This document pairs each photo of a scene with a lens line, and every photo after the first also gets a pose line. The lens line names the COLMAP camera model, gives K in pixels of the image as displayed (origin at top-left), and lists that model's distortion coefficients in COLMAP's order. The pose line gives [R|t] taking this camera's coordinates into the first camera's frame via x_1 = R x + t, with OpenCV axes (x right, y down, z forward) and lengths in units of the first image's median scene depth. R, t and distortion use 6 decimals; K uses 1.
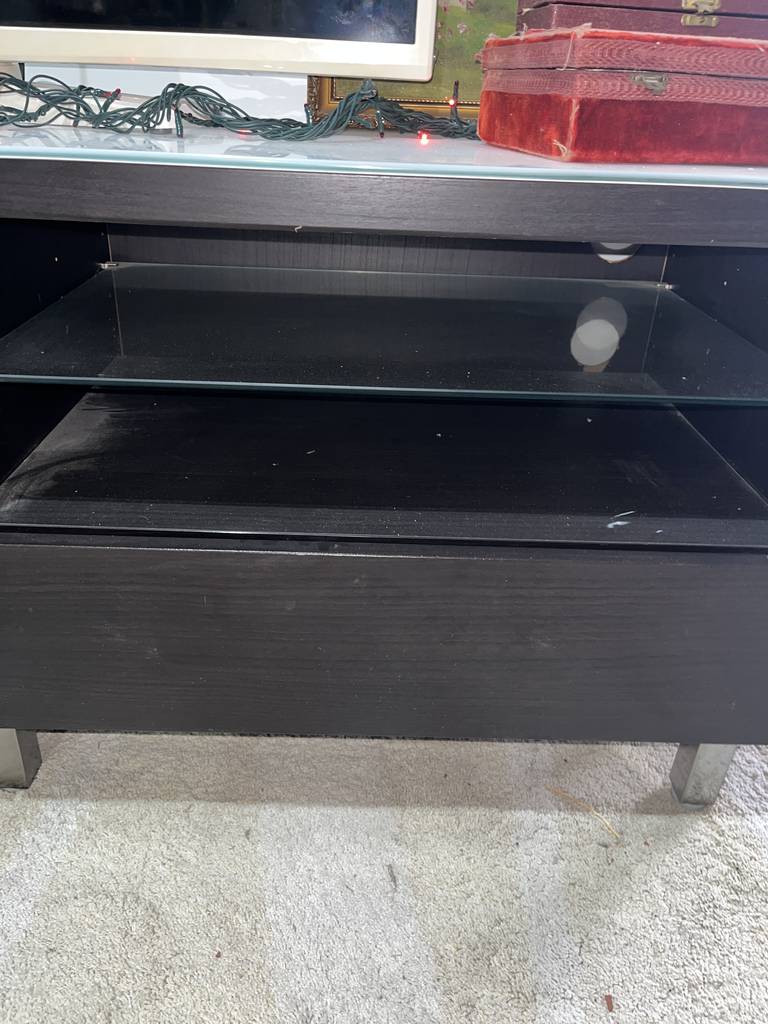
lens RADIAL K [[765.1, 0, 371.2], [0, 765.1, 512.9], [0, 0, 1]] dist [0.066196, -0.082386]
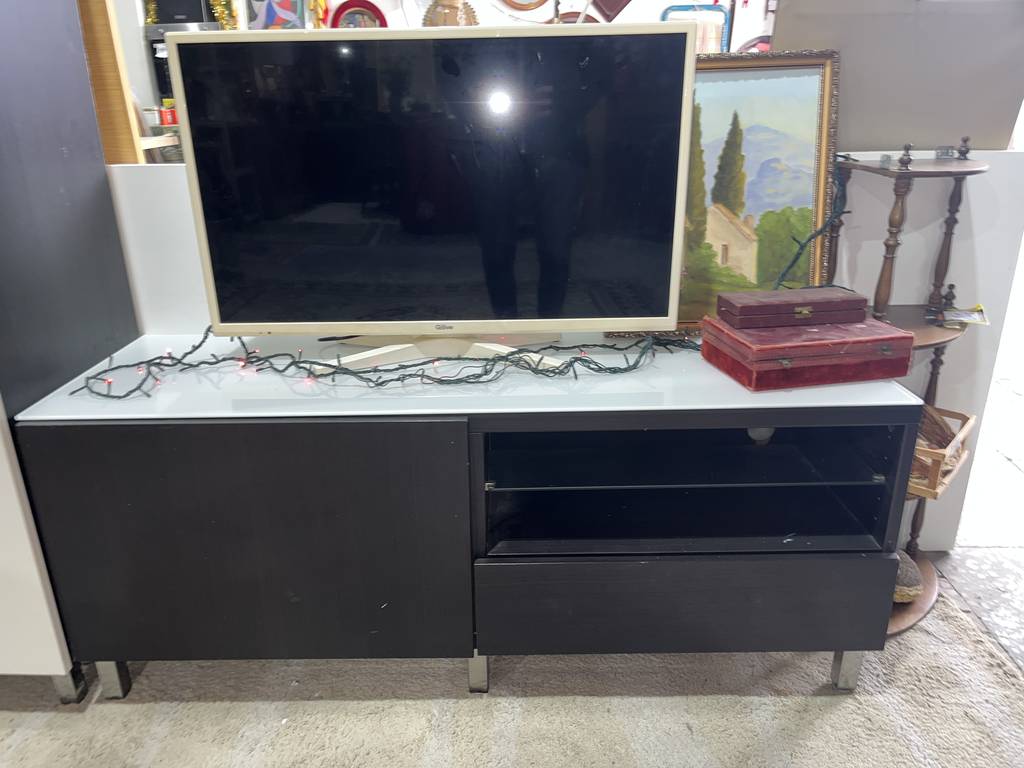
lens RADIAL K [[765.1, 0, 487.3], [0, 765.1, 397.6], [0, 0, 1]] dist [0.066196, -0.082386]
pose [[0.998017, -0.052419, -0.034839, -0.358767], [0.047245, 0.989637, -0.135594, -0.110864], [0.041586, 0.133680, 0.990152, -1.033540]]
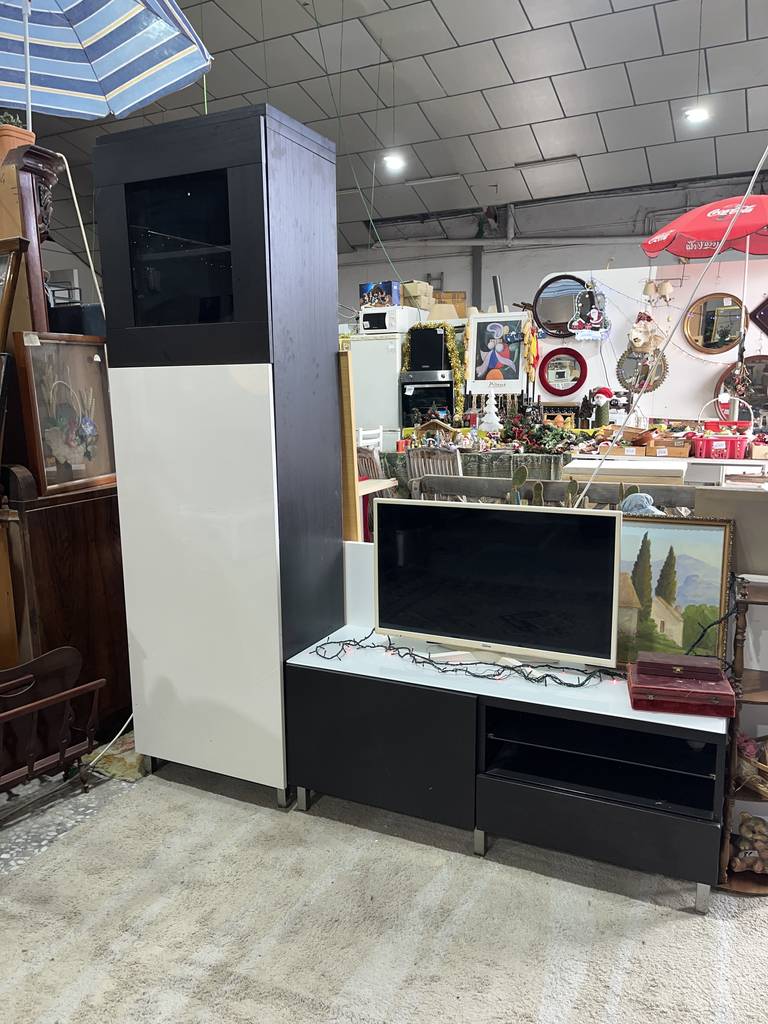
lens RADIAL K [[765.1, 0, 371.2], [0, 765.1, 512.9], [0, 0, 1]] dist [0.066196, -0.082386]
pose [[0.899498, 0.016315, -0.436620, 0.599358], [-0.163867, 0.938957, -0.302502, 0.049356], [0.405032, 0.343647, 0.847263, -2.733293]]
